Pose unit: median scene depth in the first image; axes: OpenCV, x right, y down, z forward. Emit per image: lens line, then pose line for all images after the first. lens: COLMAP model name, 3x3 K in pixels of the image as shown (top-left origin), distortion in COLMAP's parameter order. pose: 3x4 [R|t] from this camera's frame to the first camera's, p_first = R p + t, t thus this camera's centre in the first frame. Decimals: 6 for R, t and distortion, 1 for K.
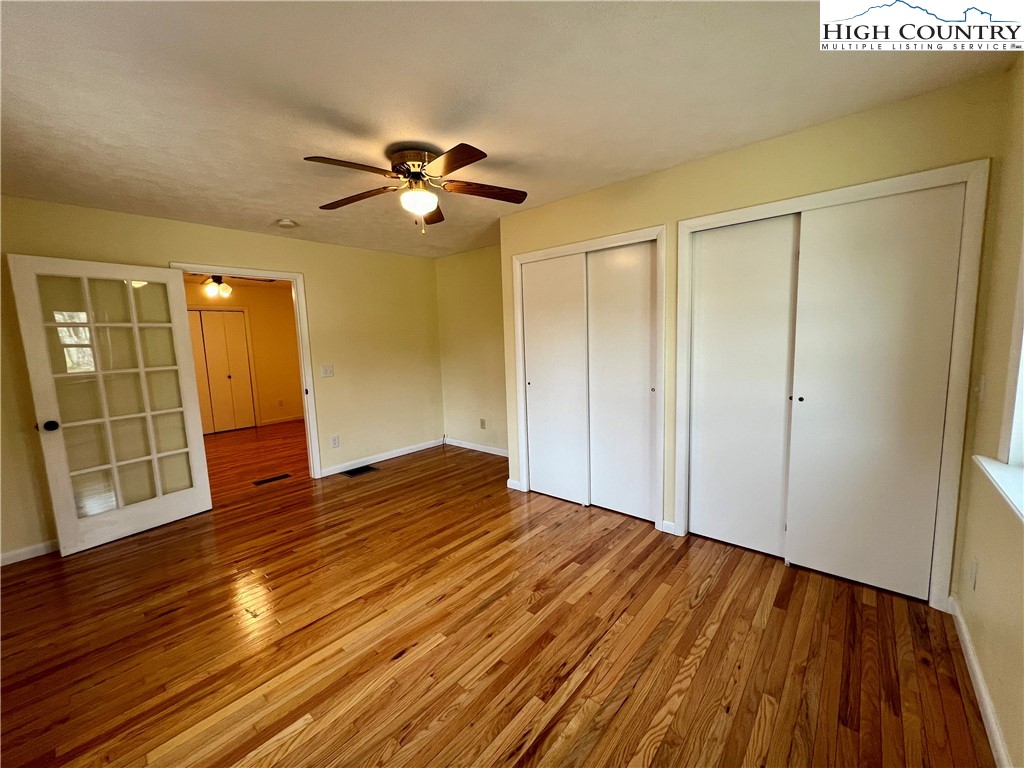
lens RADIAL K [[409.0, 0, 513.8], [0, 409.0, 388.1], [0, 0, 1]] dist [-0.000880, 0.000010]
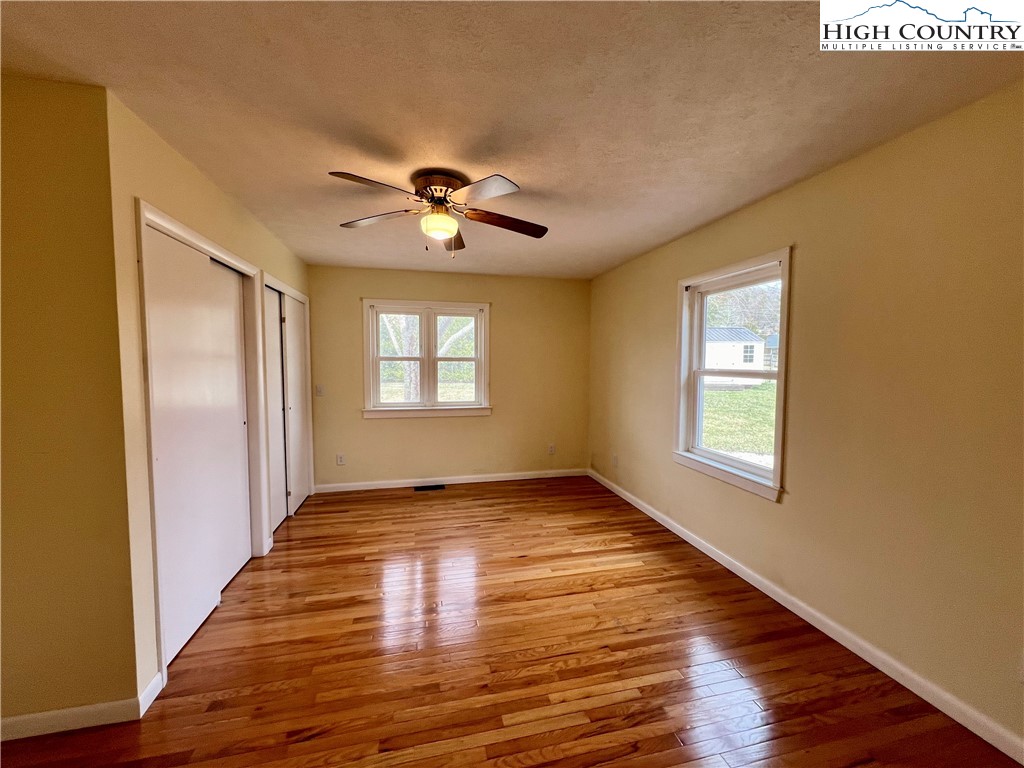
lens RADIAL K [[407.6, 0, 512.0], [0, 407.6, 384.0], [0, 0, 1]] dist [-0.001493, -0.000235]
pose [[-0.806306, -0.002876, 0.591491, -1.024452], [0.096887, 0.985840, 0.136867, -0.216523], [-0.583509, 0.167665, -0.794610, 1.868398]]
